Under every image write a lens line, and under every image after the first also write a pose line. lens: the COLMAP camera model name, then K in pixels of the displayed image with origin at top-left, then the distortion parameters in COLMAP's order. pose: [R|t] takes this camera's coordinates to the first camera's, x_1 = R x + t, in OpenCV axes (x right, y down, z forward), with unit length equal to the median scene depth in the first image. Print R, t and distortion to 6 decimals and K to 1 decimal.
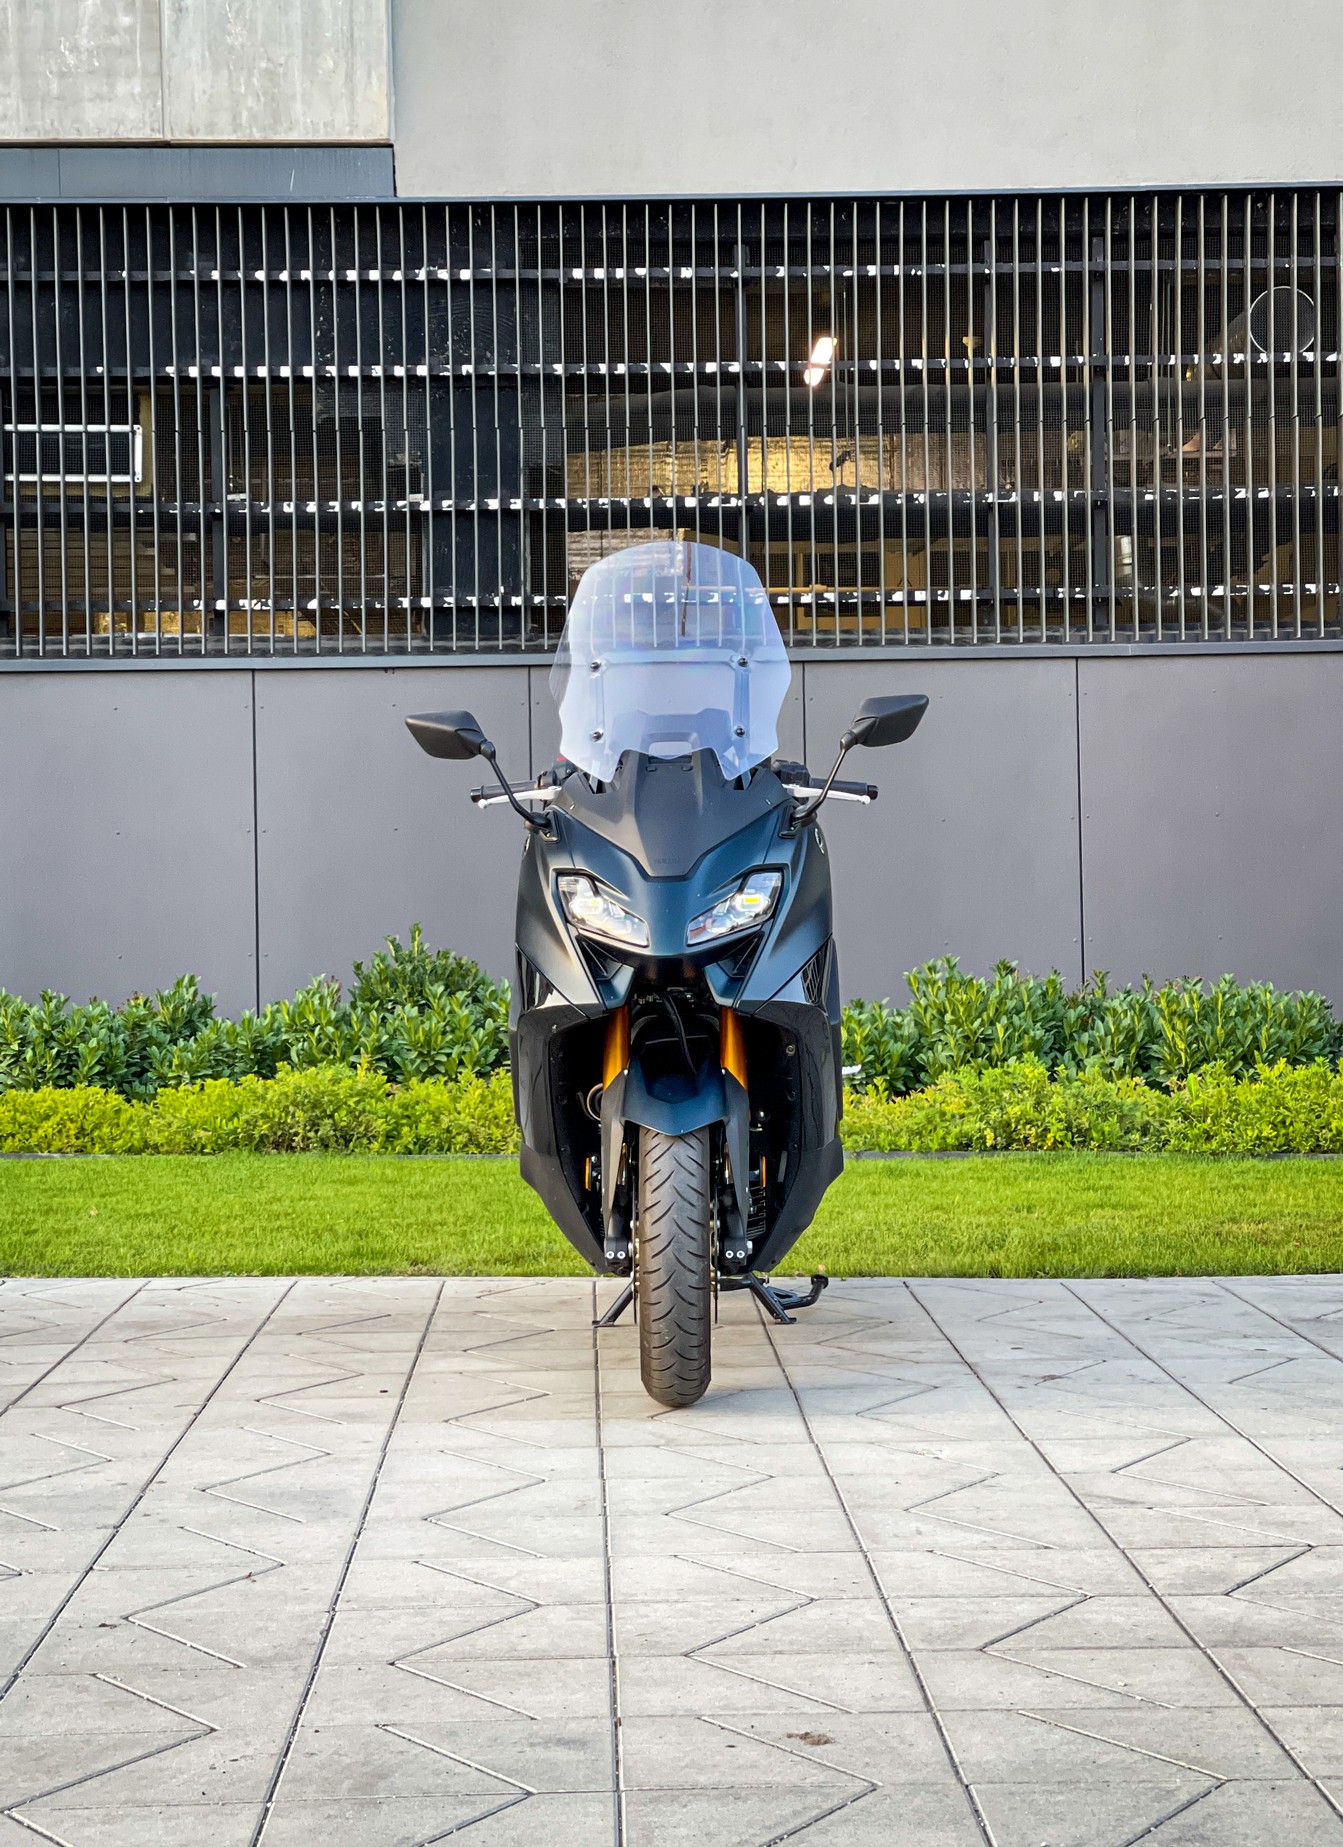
lens RADIAL K [[3602.7, 0, 664.3], [0, 3602.7, 927.5], [0, 0, 1]] dist [0.205237, 0.000000]
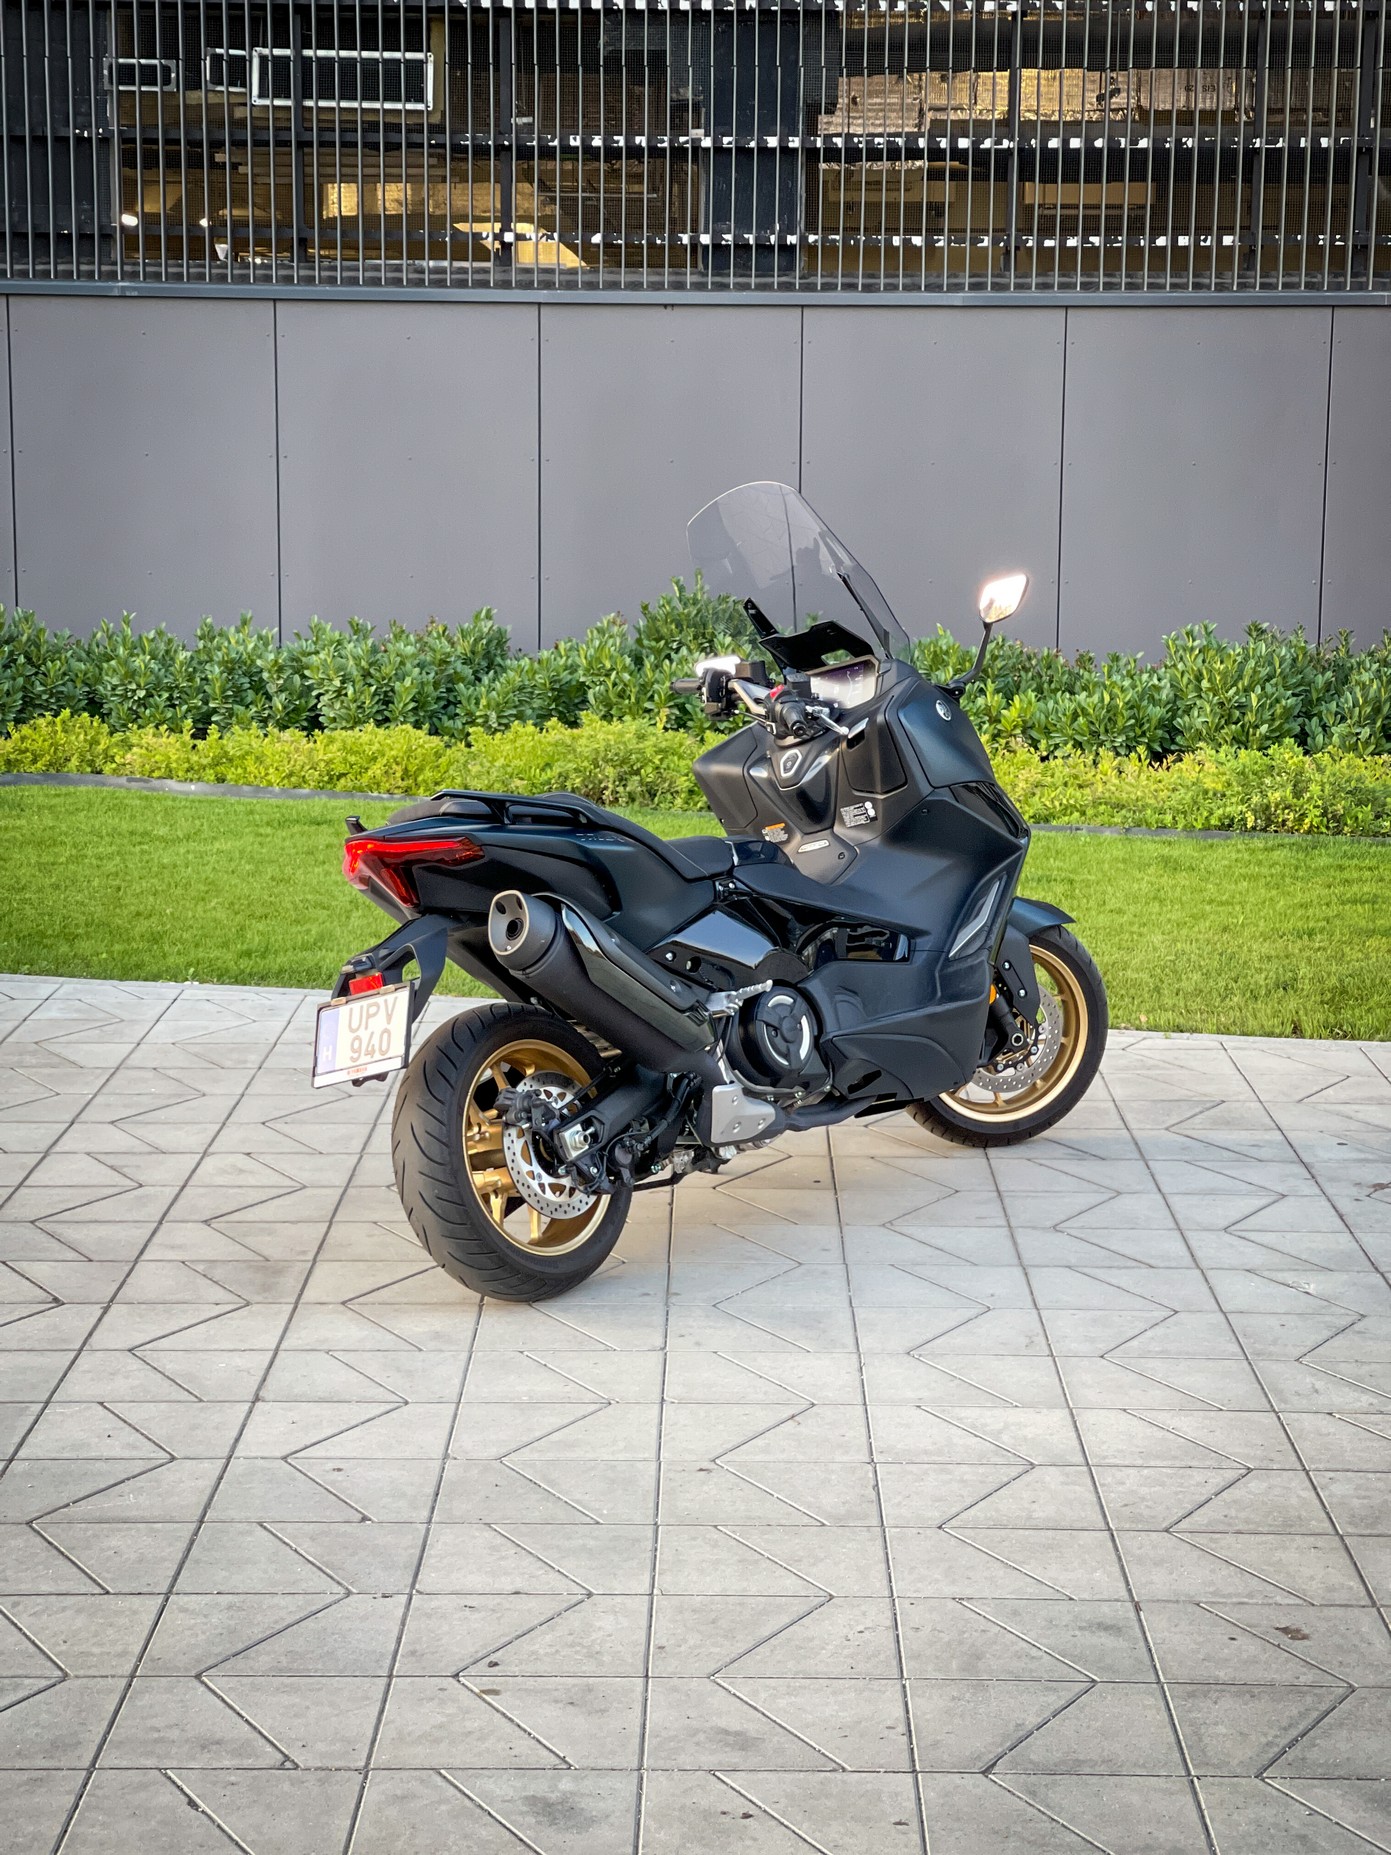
lens RADIAL K [[3616.1, 0, 702.6], [0, 3616.1, 927.4], [0, 0, 1]] dist [0.289798, 0.000000]
pose [[0.999307, 0.029007, -0.023343, -0.042725], [-0.025067, 0.987712, 0.154259, -0.066273], [0.027531, -0.153567, 0.987755, -0.083306]]
